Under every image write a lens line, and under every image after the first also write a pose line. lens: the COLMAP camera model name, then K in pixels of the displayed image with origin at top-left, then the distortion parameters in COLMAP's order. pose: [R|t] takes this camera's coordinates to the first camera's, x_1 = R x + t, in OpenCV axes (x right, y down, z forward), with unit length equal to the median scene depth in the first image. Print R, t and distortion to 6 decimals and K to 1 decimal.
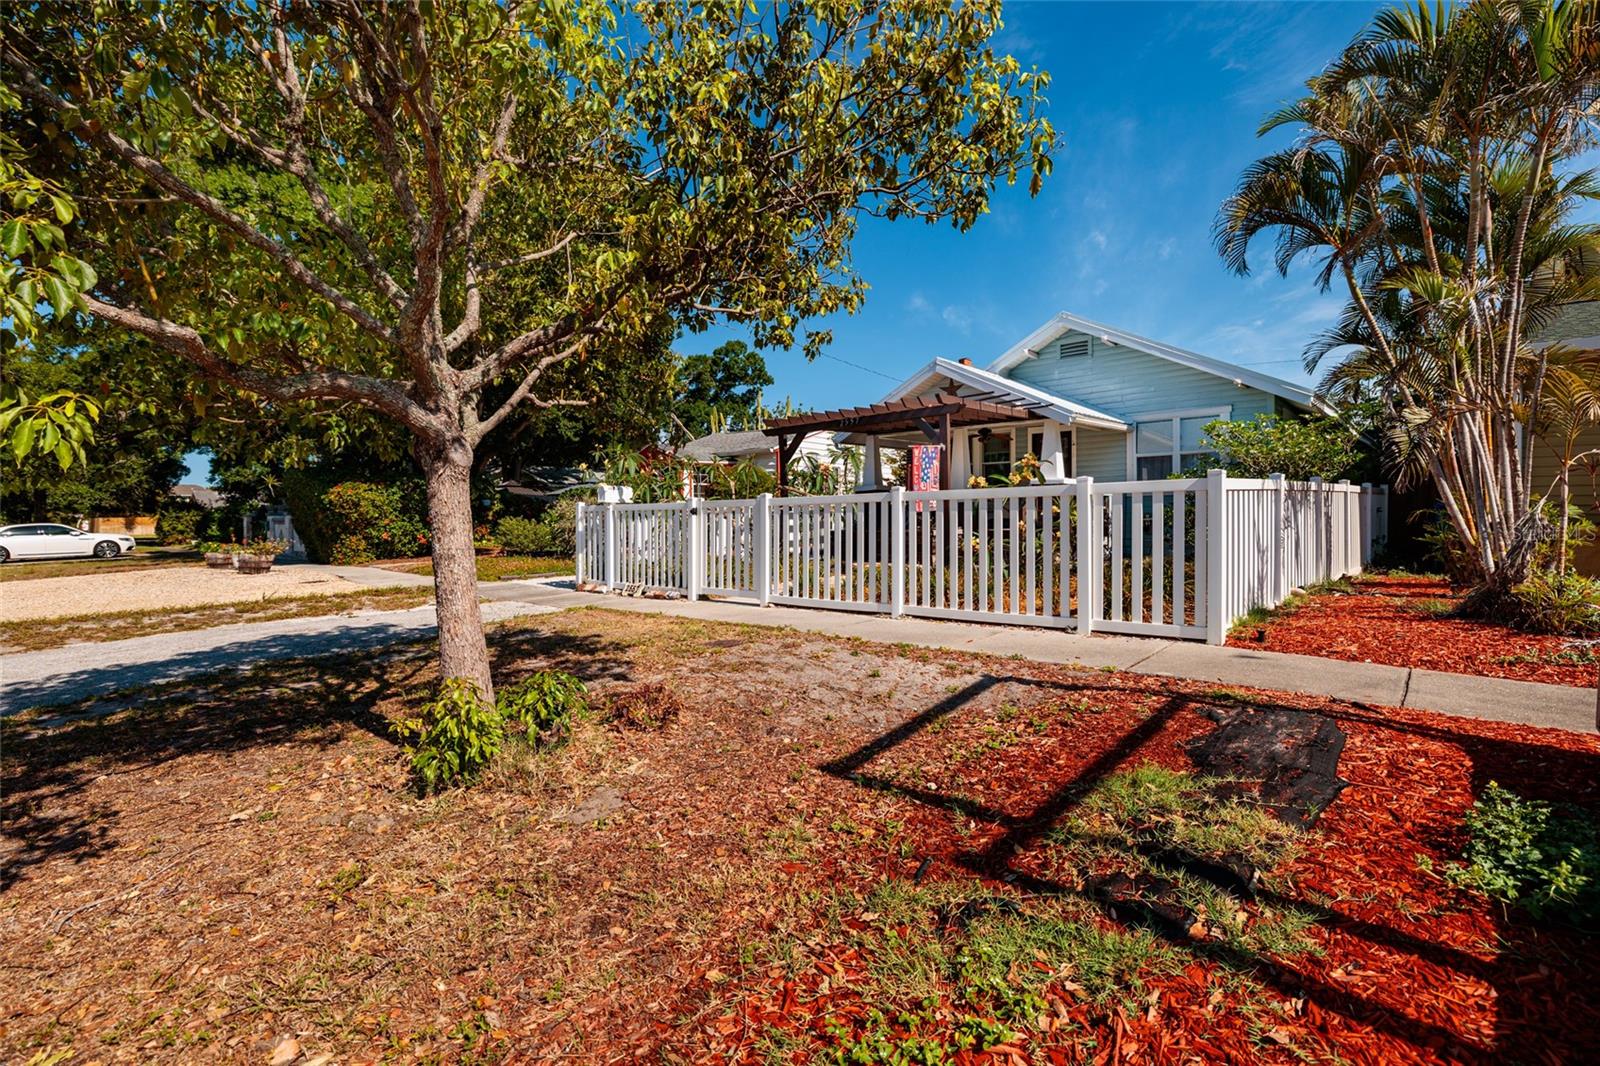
lens RADIAL K [[739.0, 0, 794.7], [0, 739.0, 529.0], [0, 0, 1]] dist [-0.016990, -0.000199]
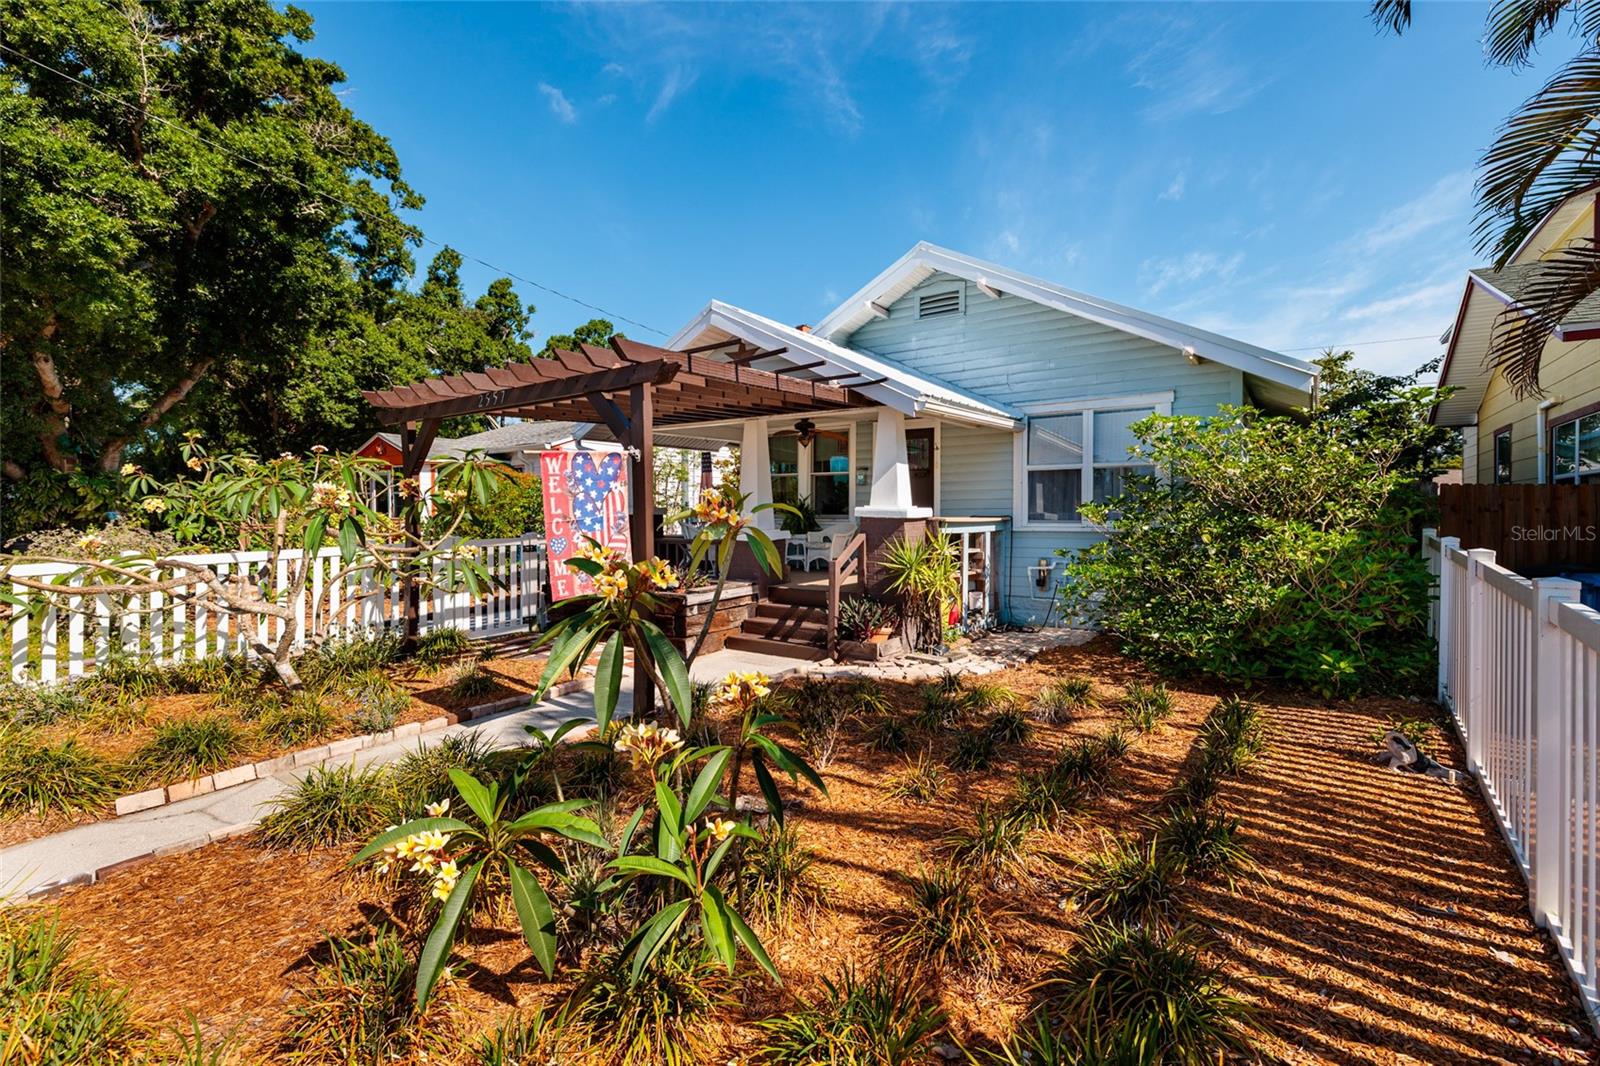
lens RADIAL K [[705.2, 0, 785.4], [0, 705.2, 537.0], [0, 0, 1]] dist [0.005115, 0.000284]
pose [[0.996149, 0.008823, 0.087227, 0.193204], [-0.010927, 0.999660, 0.023673, -0.049550], [-0.086988, -0.024535, 0.995907, 0.386501]]
